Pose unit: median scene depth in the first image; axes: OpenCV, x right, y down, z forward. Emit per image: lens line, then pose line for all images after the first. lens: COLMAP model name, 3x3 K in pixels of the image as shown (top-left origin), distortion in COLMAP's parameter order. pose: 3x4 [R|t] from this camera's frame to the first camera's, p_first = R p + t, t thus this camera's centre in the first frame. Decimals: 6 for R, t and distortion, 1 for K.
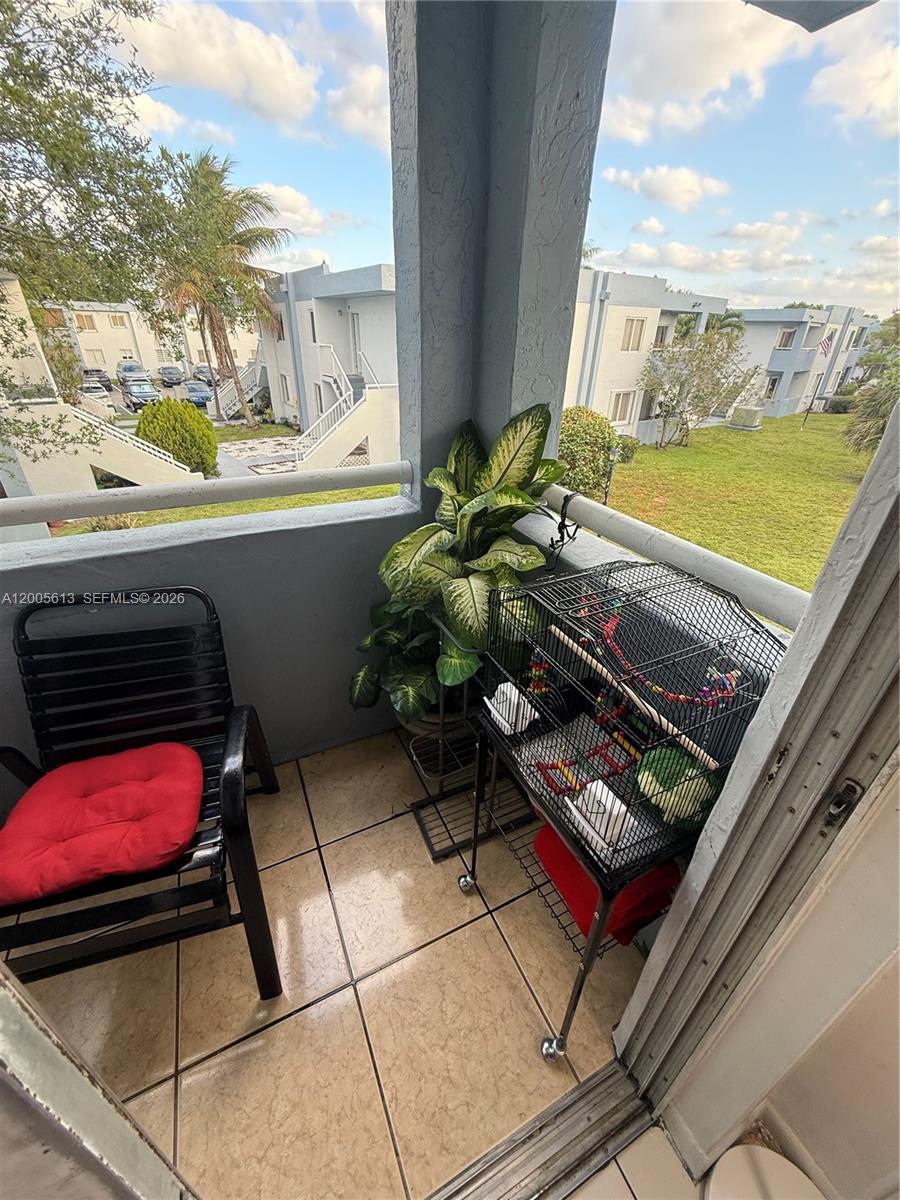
lens RADIAL K [[478.1, 0, 448.6], [0, 478.1, 600.7], [0, 0, 1]] dist [0.000986, -0.000273]
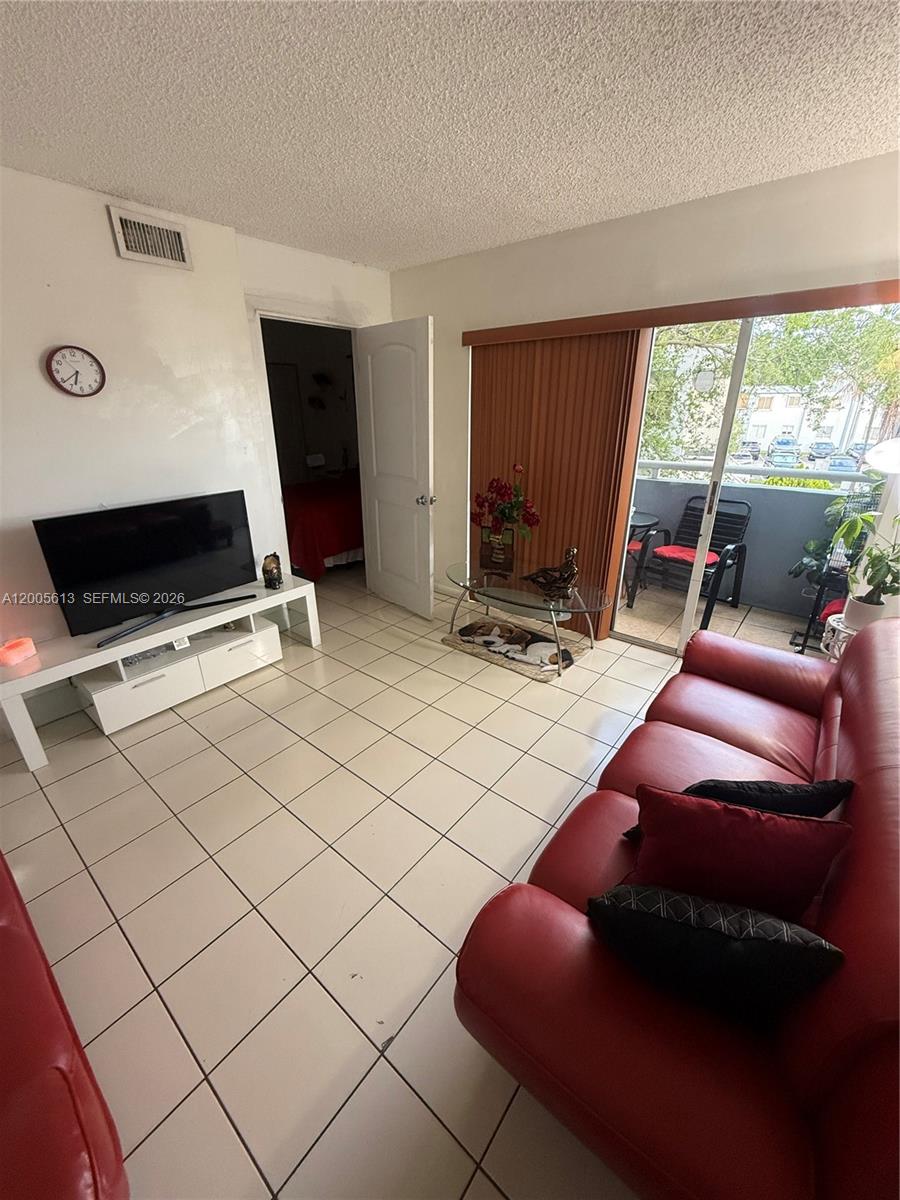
lens RADIAL K [[478.1, 0, 448.6], [0, 478.1, 598.0], [0, 0, 1]] dist [0.000986, -0.000273]
pose [[0.425296, 0.316658, -0.847851, 0.948865], [-0.430792, 0.894695, 0.118061, 0.674911], [0.795953, 0.315036, 0.516924, -1.229668]]
